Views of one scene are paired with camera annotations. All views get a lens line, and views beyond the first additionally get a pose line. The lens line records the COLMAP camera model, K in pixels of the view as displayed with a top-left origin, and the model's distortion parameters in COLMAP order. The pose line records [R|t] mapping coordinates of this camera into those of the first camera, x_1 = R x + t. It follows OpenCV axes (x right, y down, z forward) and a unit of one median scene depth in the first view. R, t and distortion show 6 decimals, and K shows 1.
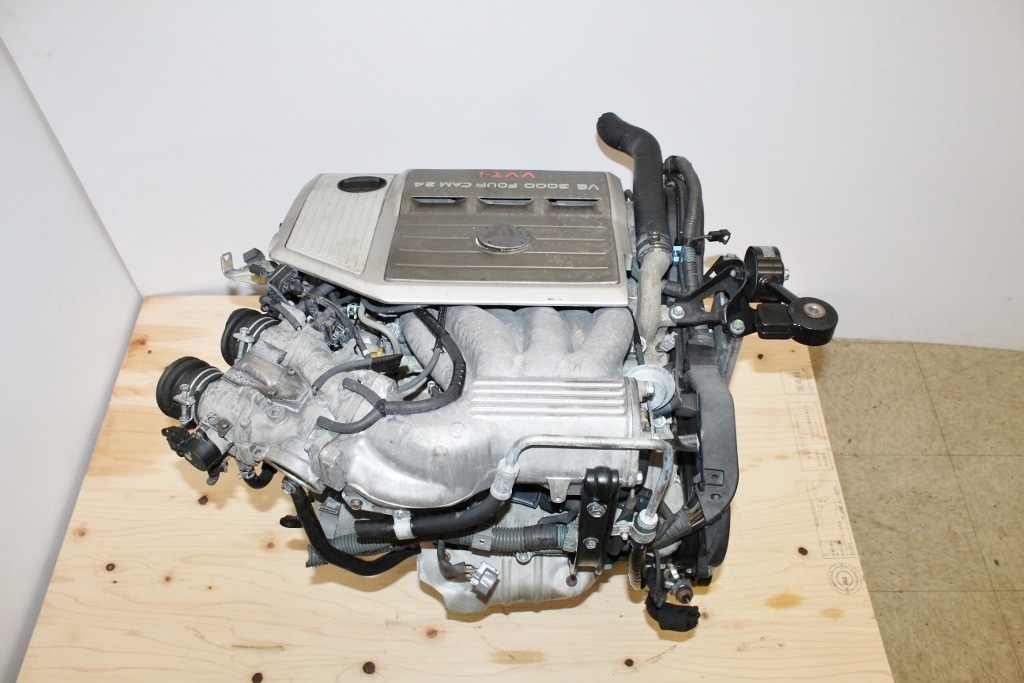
lens RADIAL K [[859.4, 0, 512.0], [0, 859.4, 339.5], [0, 0, 1]] dist [-0.122692, 0.087435]
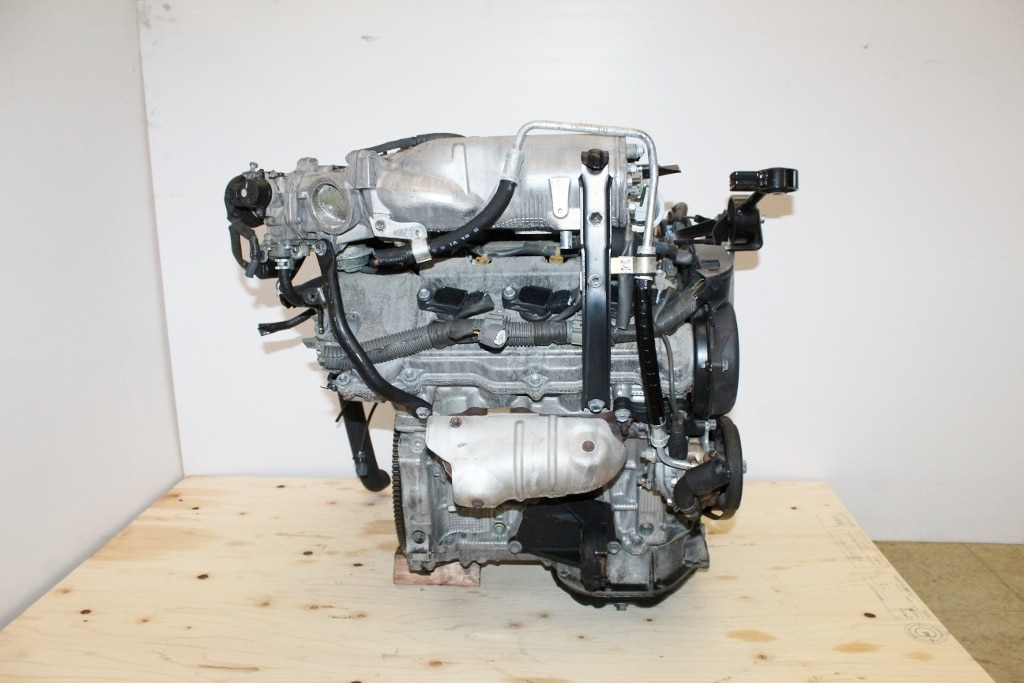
lens RADIAL K [[859.4, 0, 509.7], [0, 859.4, 341.6], [0, 0, 1]] dist [-0.122692, 0.087435]
pose [[0.998324, -0.013338, -0.056309, 0.028282], [-0.026795, 0.755924, -0.654111, 0.601545], [0.051290, 0.654524, 0.754300, 0.150330]]
